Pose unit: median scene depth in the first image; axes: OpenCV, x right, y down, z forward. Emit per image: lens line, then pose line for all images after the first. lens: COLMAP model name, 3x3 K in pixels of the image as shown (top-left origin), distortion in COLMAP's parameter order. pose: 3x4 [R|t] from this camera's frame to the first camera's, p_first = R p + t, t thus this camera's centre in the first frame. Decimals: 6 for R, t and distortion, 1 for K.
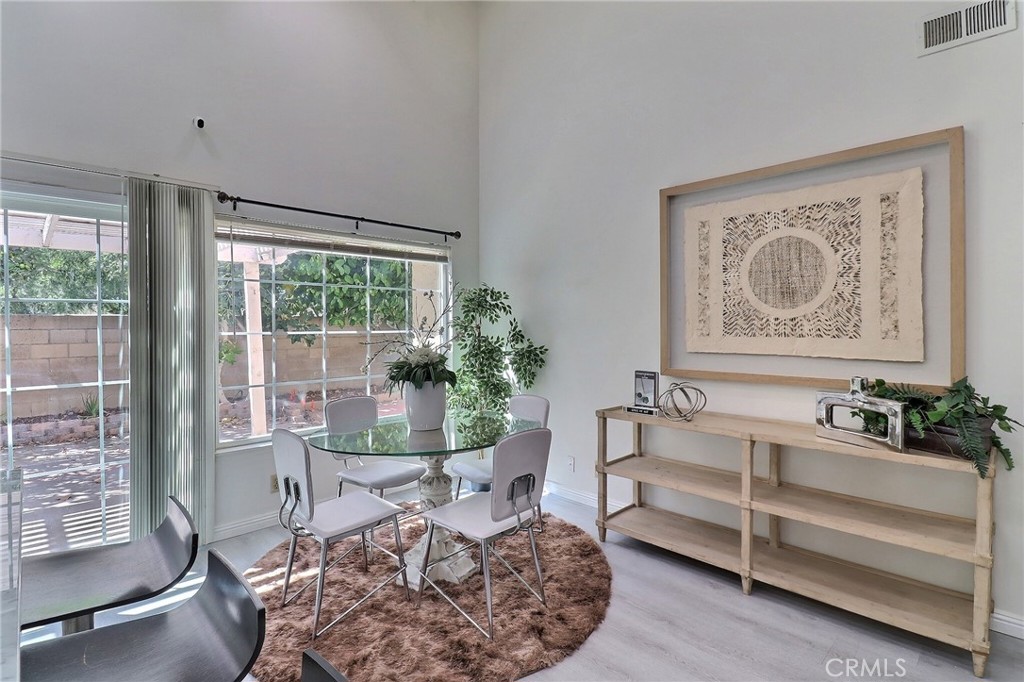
lens RADIAL K [[487.9, 0, 543.5], [0, 487.9, 329.4], [0, 0, 1]] dist [-0.000921, -0.010761]
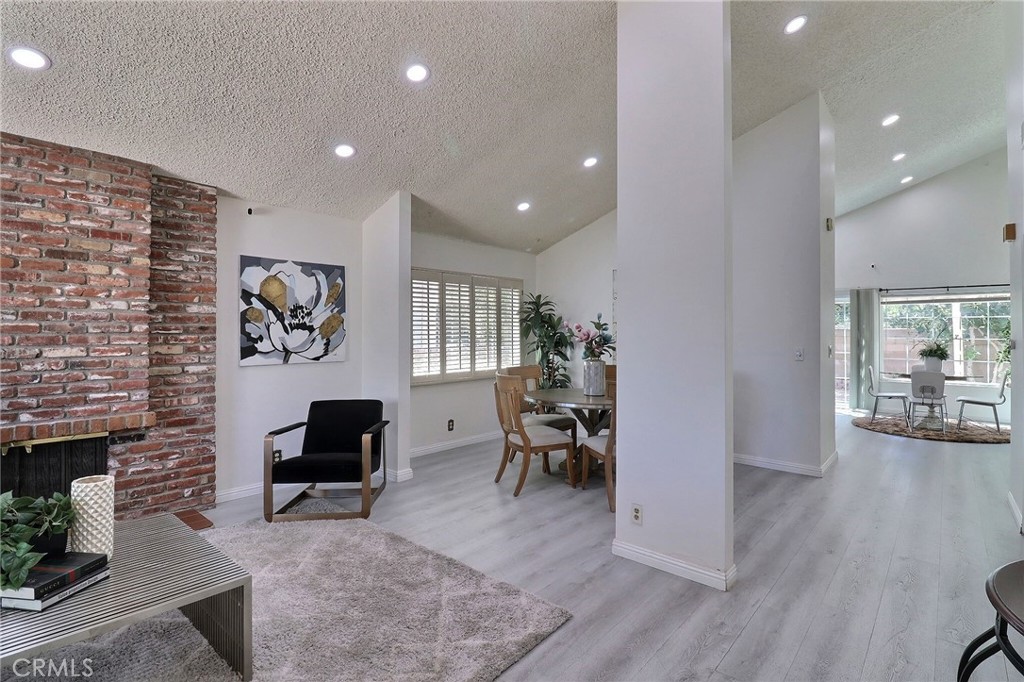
lens RADIAL K [[487.9, 0, 536.5], [0, 487.9, 329.7], [0, 0, 1]] dist [-0.000921, -0.010761]
pose [[0.053205, -0.002560, -0.998580, 2.256836], [-0.011860, 0.999925, -0.003195, -0.007202], [0.998513, 0.012013, 0.053170, -1.266251]]
